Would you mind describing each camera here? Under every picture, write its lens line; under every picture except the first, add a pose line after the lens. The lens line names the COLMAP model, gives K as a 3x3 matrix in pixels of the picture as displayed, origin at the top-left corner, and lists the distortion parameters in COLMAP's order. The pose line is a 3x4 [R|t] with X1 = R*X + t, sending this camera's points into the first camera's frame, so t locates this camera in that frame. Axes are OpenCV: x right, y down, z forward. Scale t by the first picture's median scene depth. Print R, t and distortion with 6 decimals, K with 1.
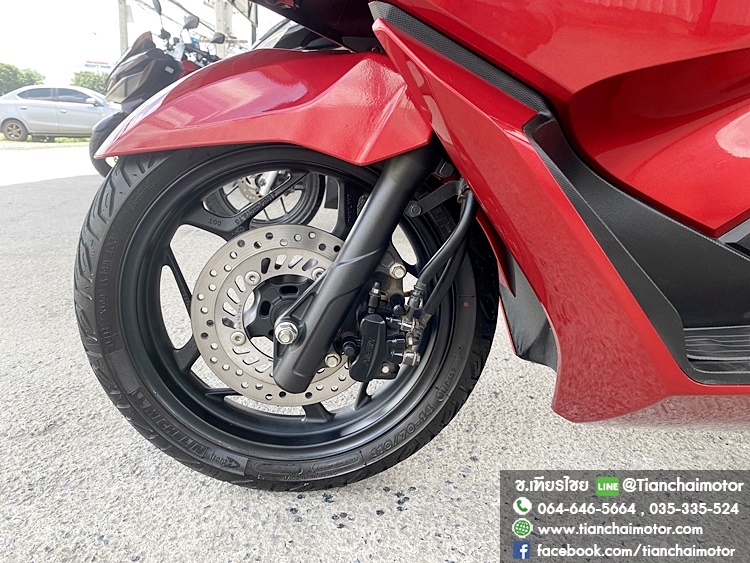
lens RADIAL K [[571.8, 0, 375.0], [0, 571.8, 281.5], [0, 0, 1]] dist [0.002438, 0.001907]
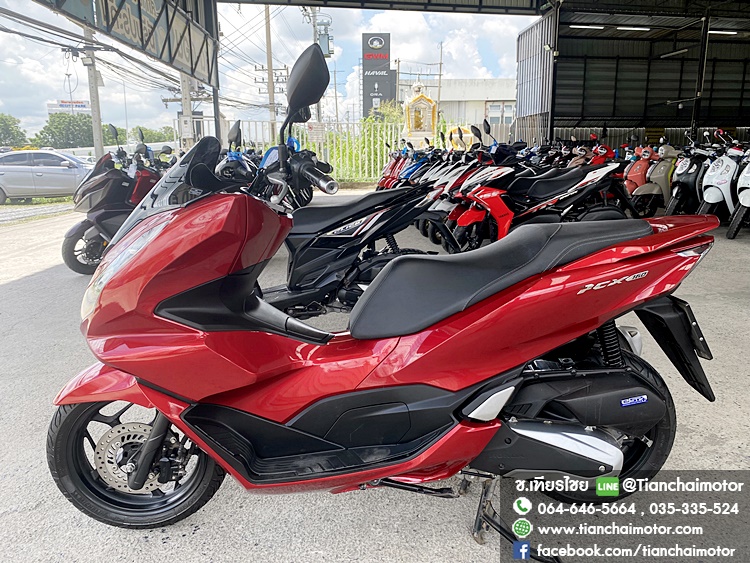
lens RADIAL K [[570.0, 0, 374.8], [0, 570.0, 276.8], [0, 0, 1]] dist [0.006222, -0.000575]
pose [[0.997956, -0.057870, 0.027123, 0.790661], [0.059013, 0.997312, -0.043426, -0.504004], [-0.024537, 0.044938, 0.998688, -1.399394]]
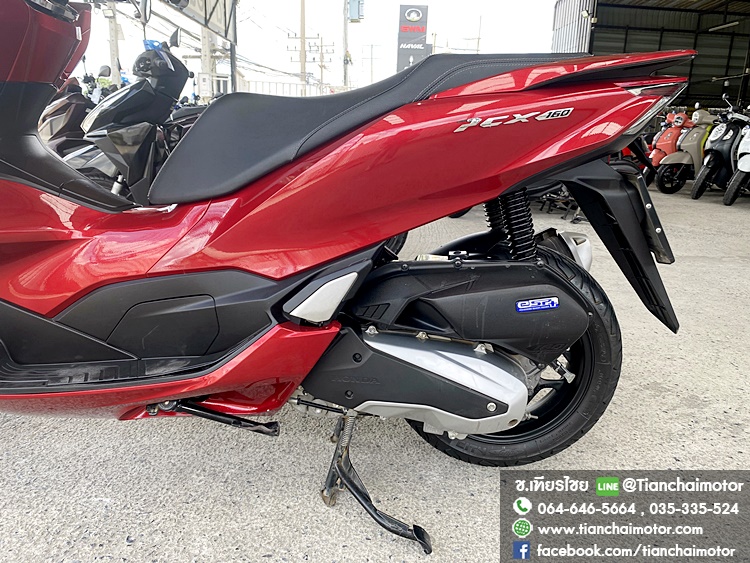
lens RADIAL K [[570.0, 0, 374.8], [0, 570.0, 276.8], [0, 0, 1]] dist [0.006222, -0.000575]
pose [[0.999720, -0.004635, -0.023220, 1.384299], [0.004411, 0.999943, -0.009692, -0.154498], [0.023264, 0.009586, 0.999683, -0.729737]]
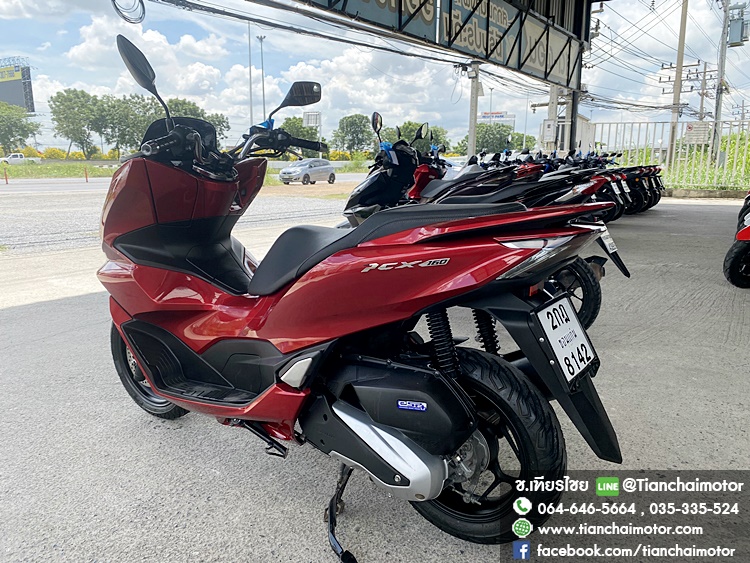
lens RADIAL K [[572.7, 0, 377.5], [0, 572.7, 273.5], [0, 0, 1]] dist [-0.000316, -0.000602]
pose [[0.809011, 0.068794, -0.583754, 2.634153], [-0.114449, 0.992556, -0.041642, -0.414786], [0.576544, 0.100499, 0.810862, -0.900925]]
